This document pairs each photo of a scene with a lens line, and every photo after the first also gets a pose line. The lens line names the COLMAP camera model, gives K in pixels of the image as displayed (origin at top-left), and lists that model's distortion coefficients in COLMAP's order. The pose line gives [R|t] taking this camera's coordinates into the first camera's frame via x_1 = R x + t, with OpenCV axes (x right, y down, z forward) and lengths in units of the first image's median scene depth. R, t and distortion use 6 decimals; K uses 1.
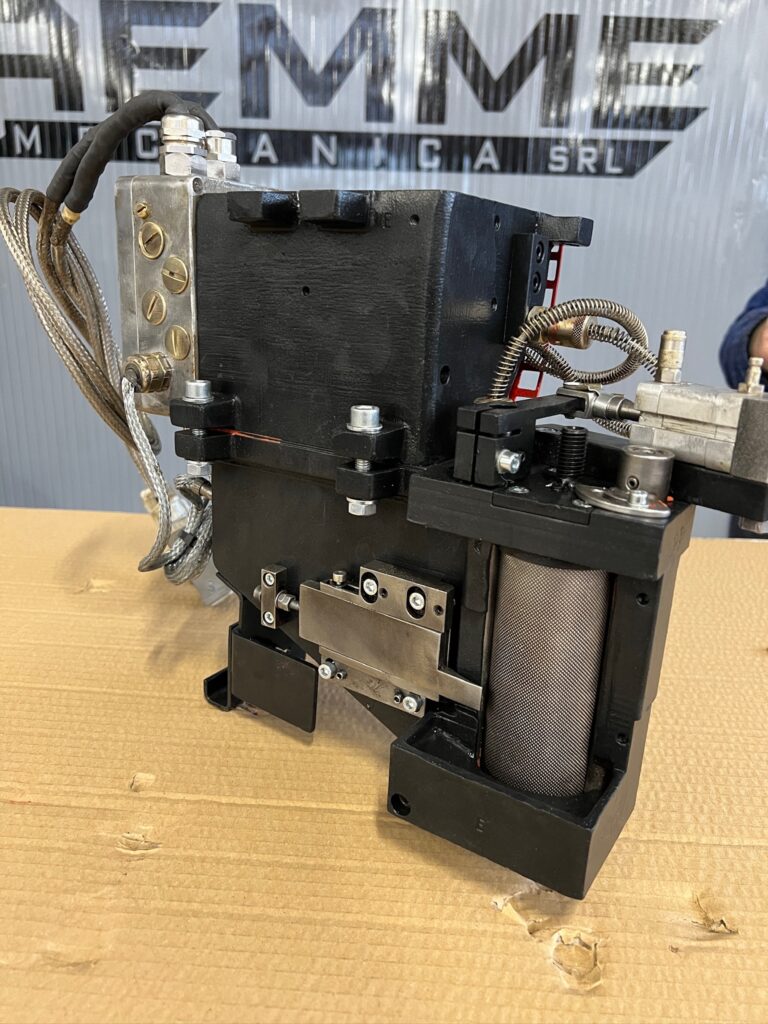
lens RADIAL K [[800.3, 0, 378.9], [0, 800.3, 515.5], [0, 0, 1]] dist [0.000286, -0.015637]
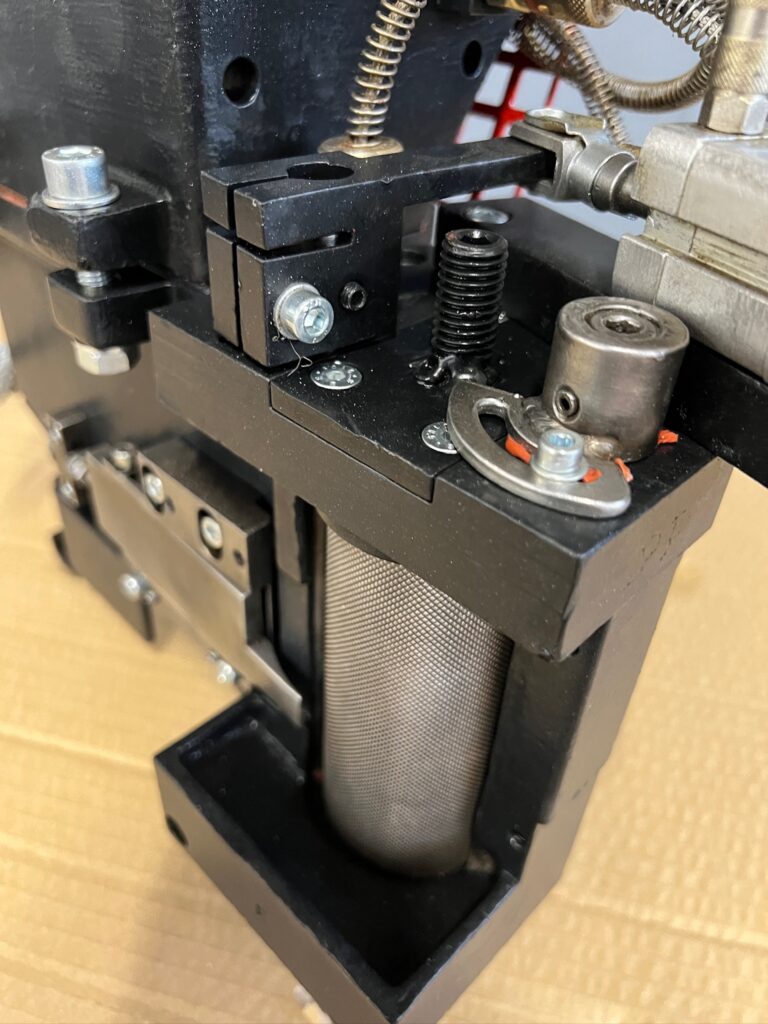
lens RADIAL K [[800.3, 0, 390.4], [0, 800.3, 514.5], [0, 0, 1]] dist [0.000286, -0.015637]
pose [[0.980293, 0.120518, -0.156526, 0.073254], [-0.060131, 0.936788, 0.344693, -0.029812], [0.188173, -0.328488, 0.925573, 0.143824]]
